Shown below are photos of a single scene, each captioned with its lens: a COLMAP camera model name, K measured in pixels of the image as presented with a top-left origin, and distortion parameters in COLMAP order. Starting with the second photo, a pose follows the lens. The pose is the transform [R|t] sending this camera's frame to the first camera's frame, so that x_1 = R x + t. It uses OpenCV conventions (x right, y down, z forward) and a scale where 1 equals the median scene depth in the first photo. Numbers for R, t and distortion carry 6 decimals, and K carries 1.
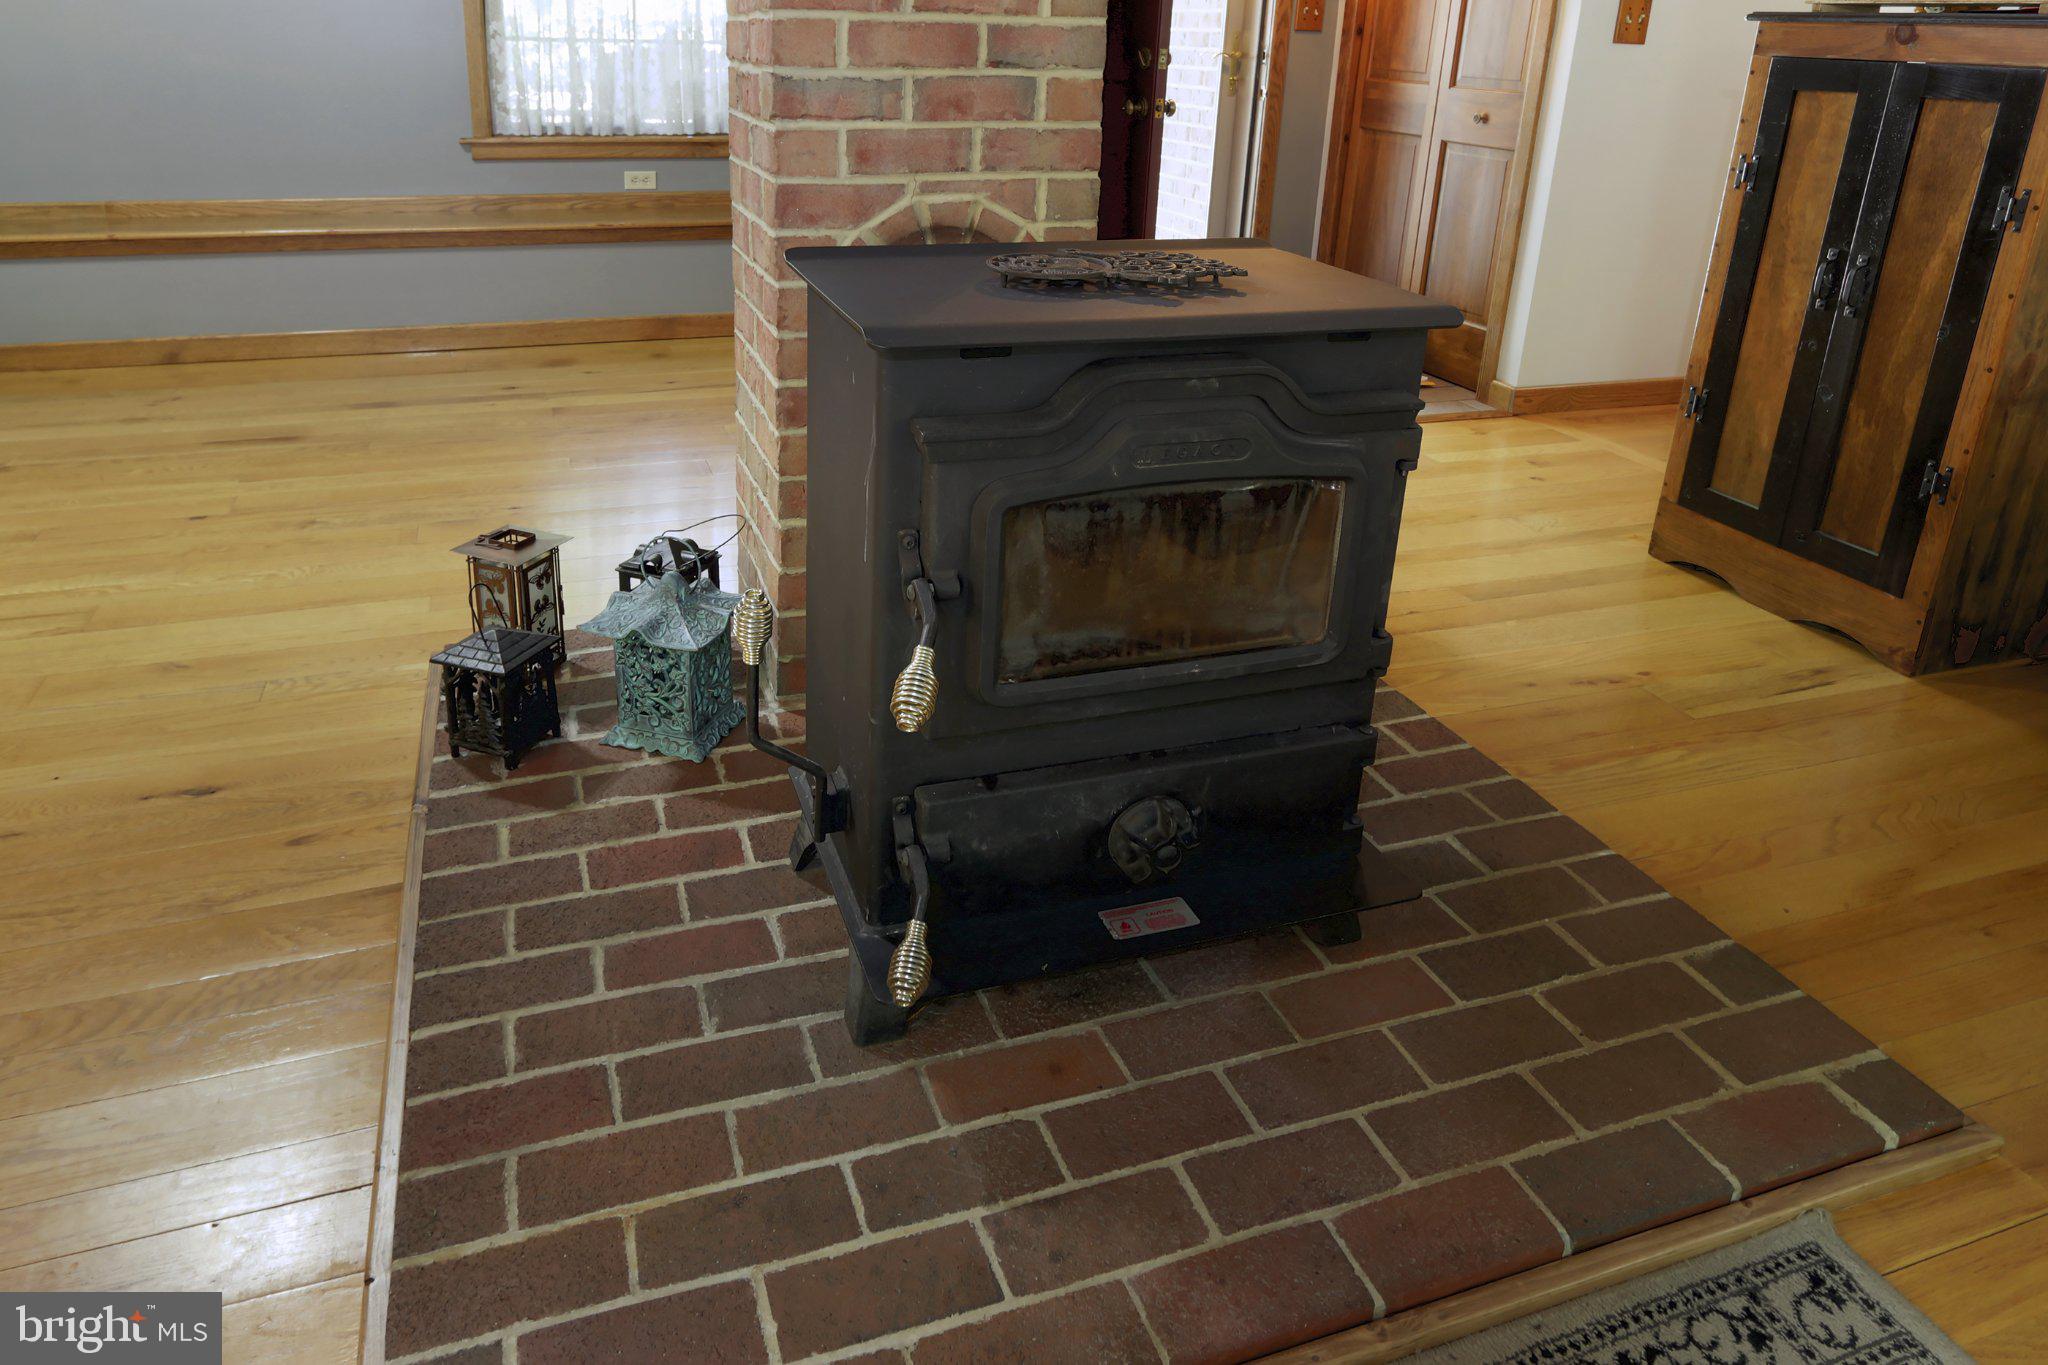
lens RADIAL K [[1287.2, 0, 831.7], [0, 1287.2, 431.4], [0, 0, 1]] dist [-0.012889, -0.000267]
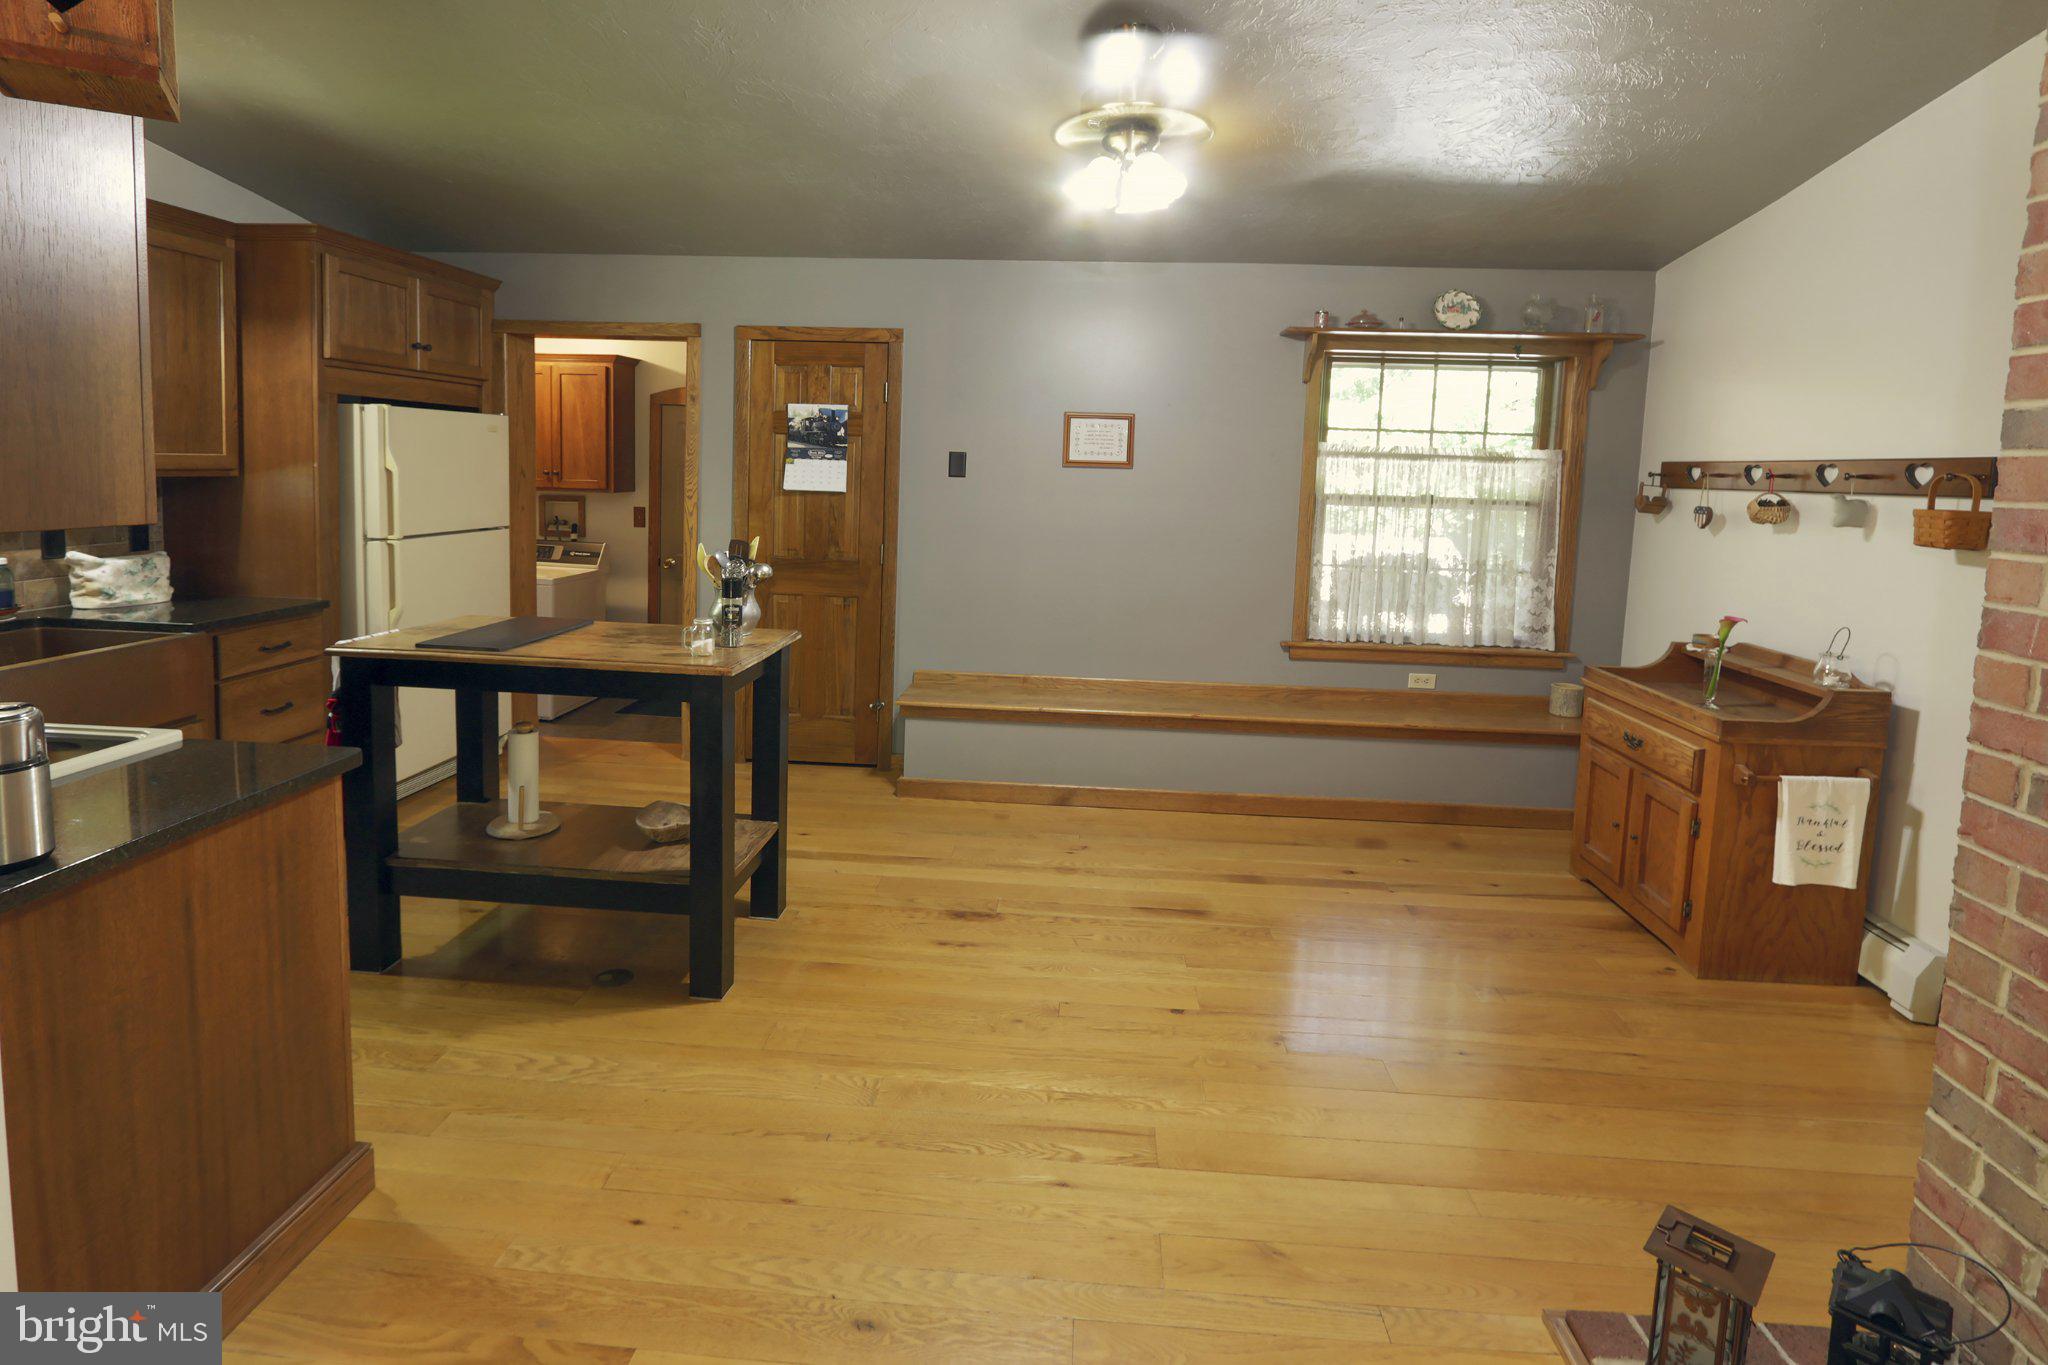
lens RADIAL K [[936.1, 0, 989.3], [0, 936.1, 556.9], [0, 0, 1]] dist [-0.015835, 0.002359]
pose [[0.928662, 0.039953, -0.368770, -0.546439], [-0.122818, 0.971222, -0.204066, -0.213301], [0.350004, 0.234799, 0.906844, 0.119322]]
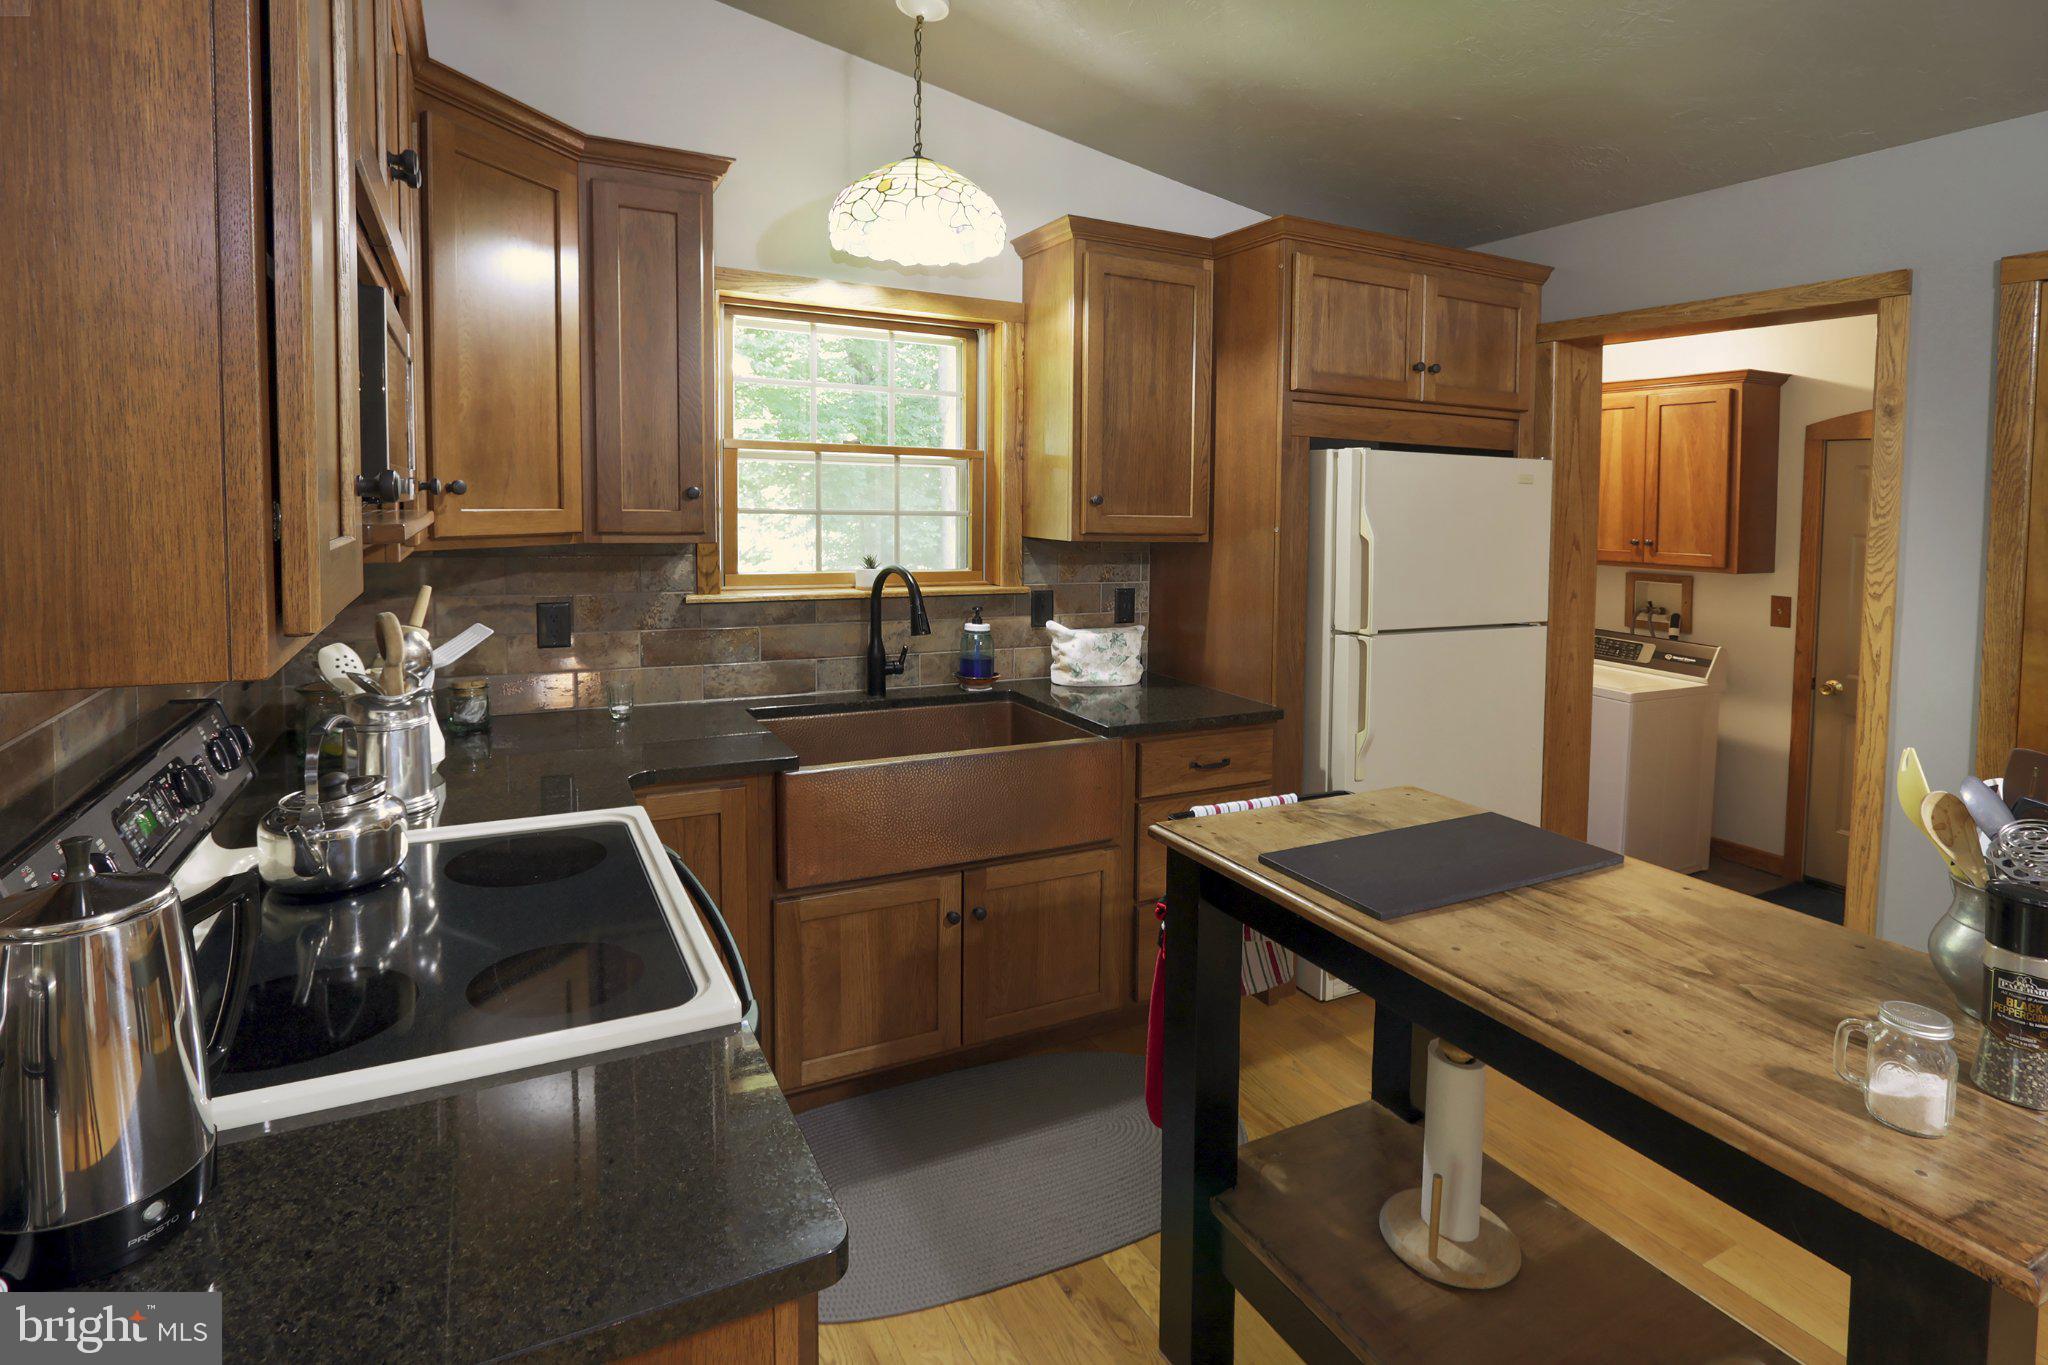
lens RADIAL K [[953.6, 0, 1087.8], [0, 953.6, 512.7], [0, 0, 1]] dist [-0.019439, 0.000415]
pose [[0.185364, -0.008582, -0.982632, -1.069451], [-0.324161, 0.943454, -0.069390, -0.419331], [0.927664, 0.331394, 0.172101, 0.712535]]
